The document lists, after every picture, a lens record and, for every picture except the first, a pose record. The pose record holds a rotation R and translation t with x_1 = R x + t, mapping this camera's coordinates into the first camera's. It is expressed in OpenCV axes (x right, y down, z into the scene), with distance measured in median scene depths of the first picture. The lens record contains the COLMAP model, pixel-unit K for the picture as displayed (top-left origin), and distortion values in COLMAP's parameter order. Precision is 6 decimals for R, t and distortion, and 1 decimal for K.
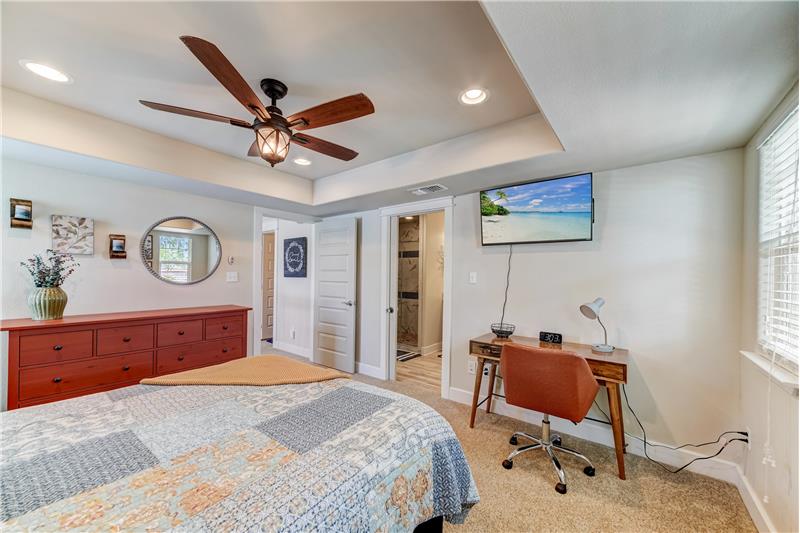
lens RADIAL K [[305.8, 0, 402.2], [0, 305.8, 271.4], [0, 0, 1]] dist [0.005411, -0.000462]
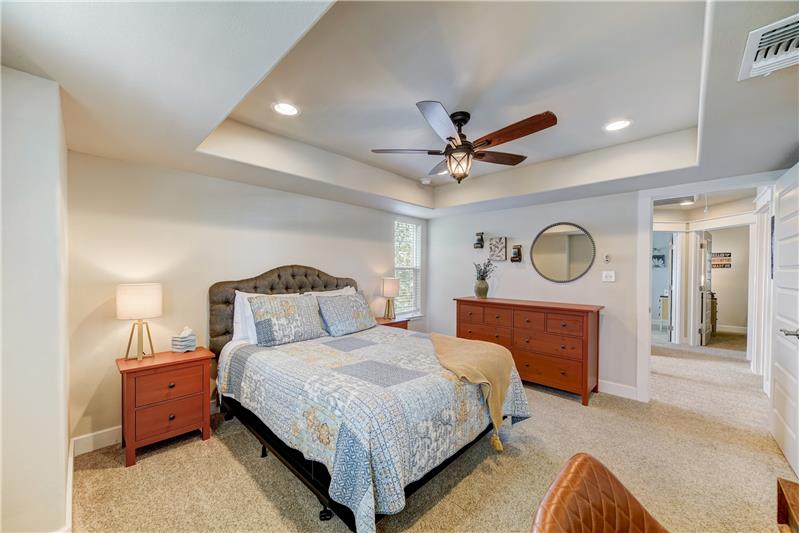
lens RADIAL K [[305.8, 0, 402.0], [0, 305.8, 271.2], [0, 0, 1]] dist [0.005411, -0.000462]
pose [[-0.108385, -0.005207, -0.994095, 0.654519], [0.003283, 0.999979, -0.005595, 0.008820], [0.994104, -0.003870, -0.108366, 0.731403]]
